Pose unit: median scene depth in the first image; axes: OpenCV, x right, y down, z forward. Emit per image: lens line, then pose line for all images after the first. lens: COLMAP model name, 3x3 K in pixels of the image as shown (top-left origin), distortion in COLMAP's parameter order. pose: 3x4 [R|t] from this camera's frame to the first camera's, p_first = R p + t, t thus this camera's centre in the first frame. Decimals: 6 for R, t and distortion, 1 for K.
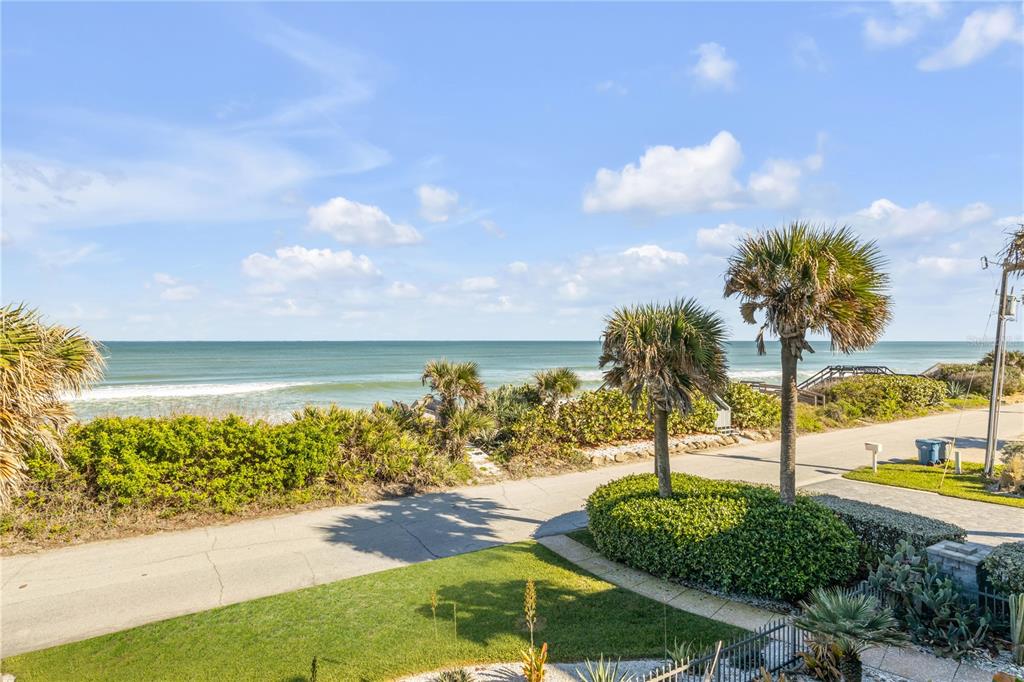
lens RADIAL K [[546.3, 0, 511.3], [0, 546.3, 341.8], [0, 0, 1]] dist [0.004969, -0.003581]
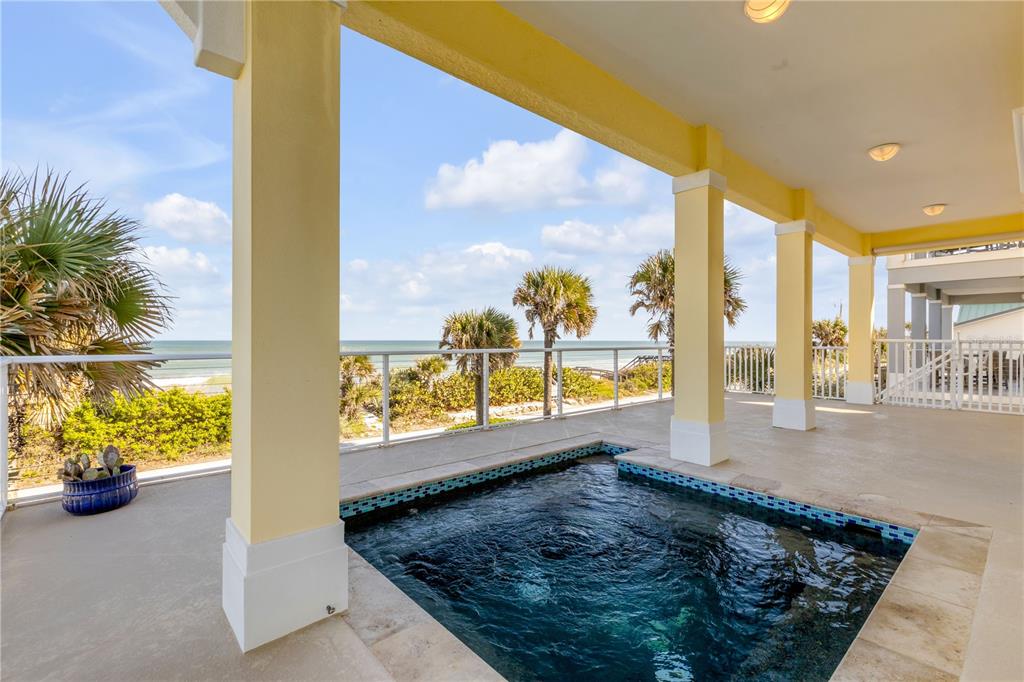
lens RADIAL K [[455.4, 0, 501.1], [0, 455.4, 338.2], [0, 0, 1]] dist [0.008591, -0.003558]
pose [[0.983297, 0.004103, 0.181962, 0.069669], [-0.003415, 0.999986, -0.004097, 0.014835], [-0.181976, 0.003407, 0.983297, -0.244432]]
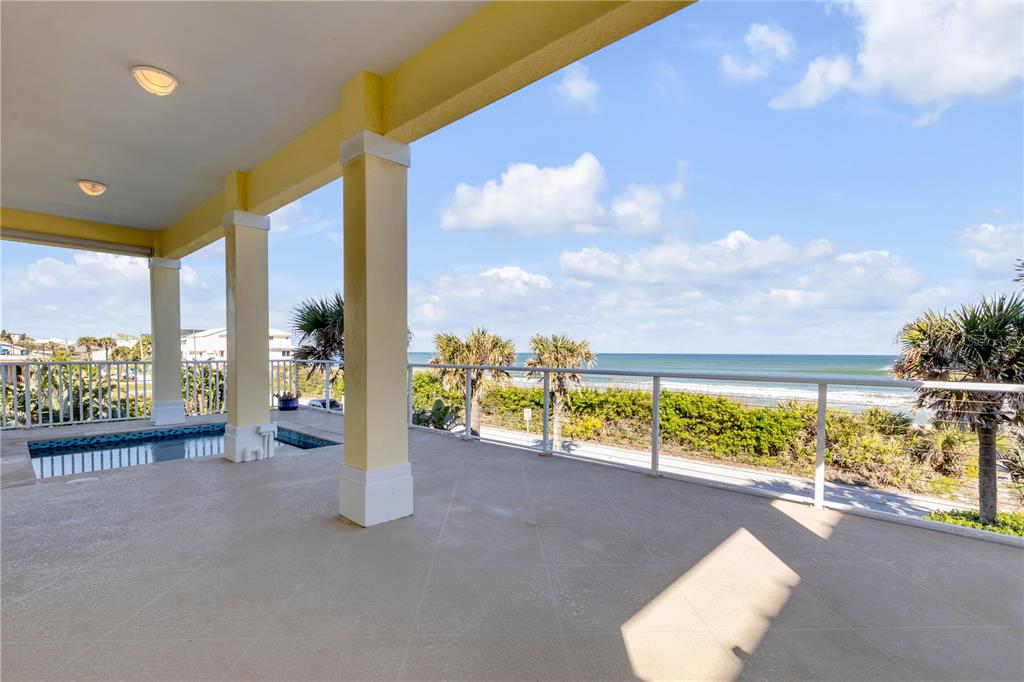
lens RADIAL K [[455.4, 0, 515.6], [0, 455.4, 346.3], [0, 0, 1]] dist [0.008591, -0.003558]
pose [[0.327866, -0.002999, -0.944719, 0.508767], [-0.009899, 0.999929, -0.006610, 0.005903], [0.944672, 0.011519, 0.327813, 0.016244]]
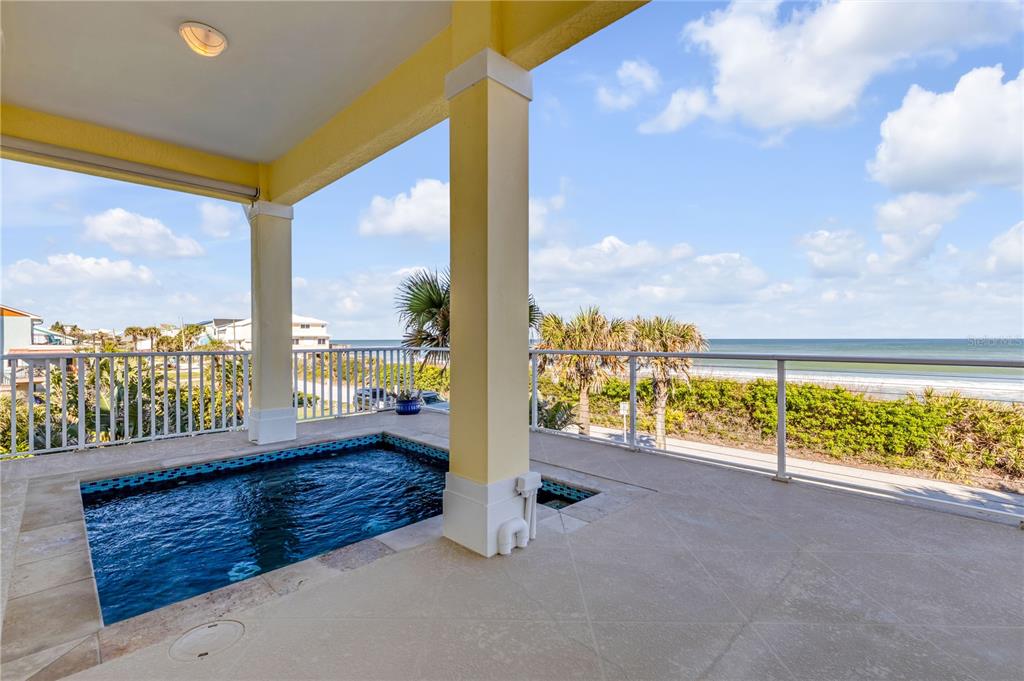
lens RADIAL K [[455.4, 0, 519.7], [0, 455.4, 341.3], [0, 0, 1]] dist [0.008591, -0.003558]
pose [[0.279810, 0.012135, -0.959979, 0.339105], [-0.001518, 0.999924, 0.012198, 0.010386], [0.960054, -0.001956, 0.279808, -0.071723]]
